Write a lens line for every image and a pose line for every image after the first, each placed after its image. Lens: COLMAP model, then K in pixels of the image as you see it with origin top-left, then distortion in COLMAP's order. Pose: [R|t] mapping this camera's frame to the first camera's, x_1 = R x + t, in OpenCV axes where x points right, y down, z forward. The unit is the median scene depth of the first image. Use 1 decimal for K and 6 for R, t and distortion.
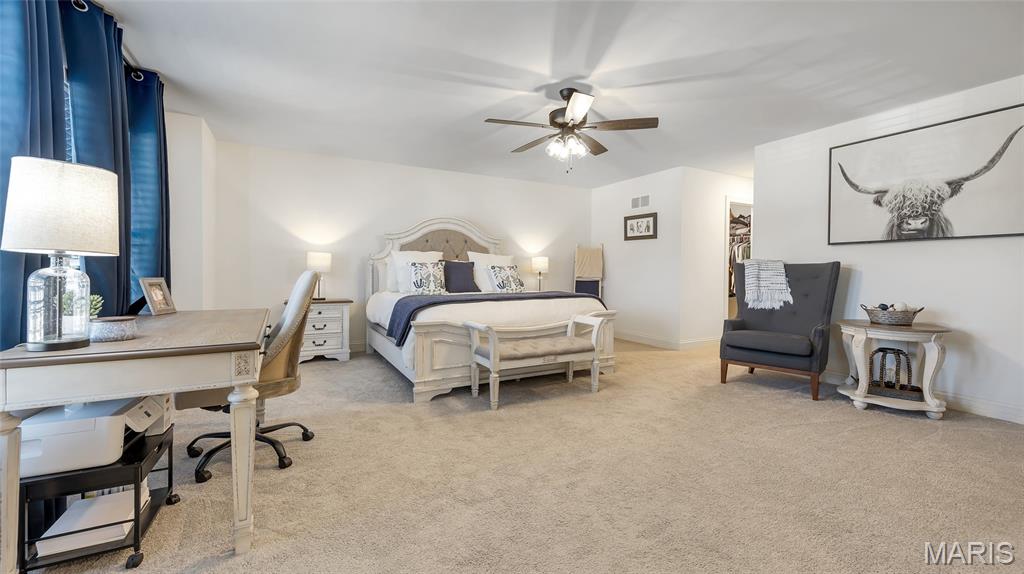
lens RADIAL K [[404.3, 0, 510.1], [0, 404.3, 281.3], [0, 0, 1]] dist [0.006713, -0.000769]
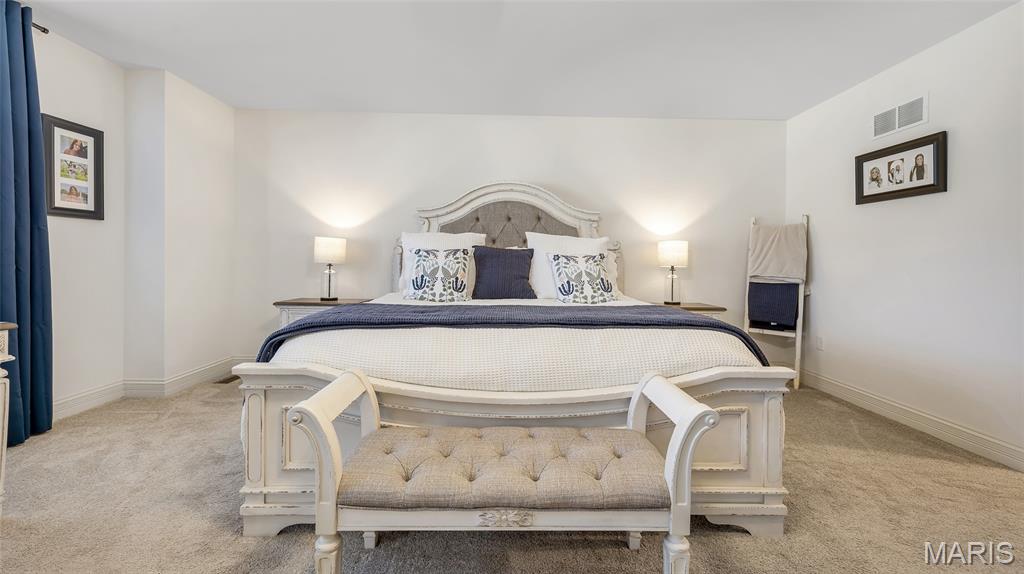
lens RADIAL K [[404.3, 0, 518.2], [0, 404.3, 266.4], [0, 0, 1]] dist [0.006713, -0.000769]
pose [[0.891073, 0.006902, -0.453807, 0.210887], [-0.018870, 0.999583, -0.021850, -0.009319], [0.453467, 0.028033, 0.890832, 0.560626]]
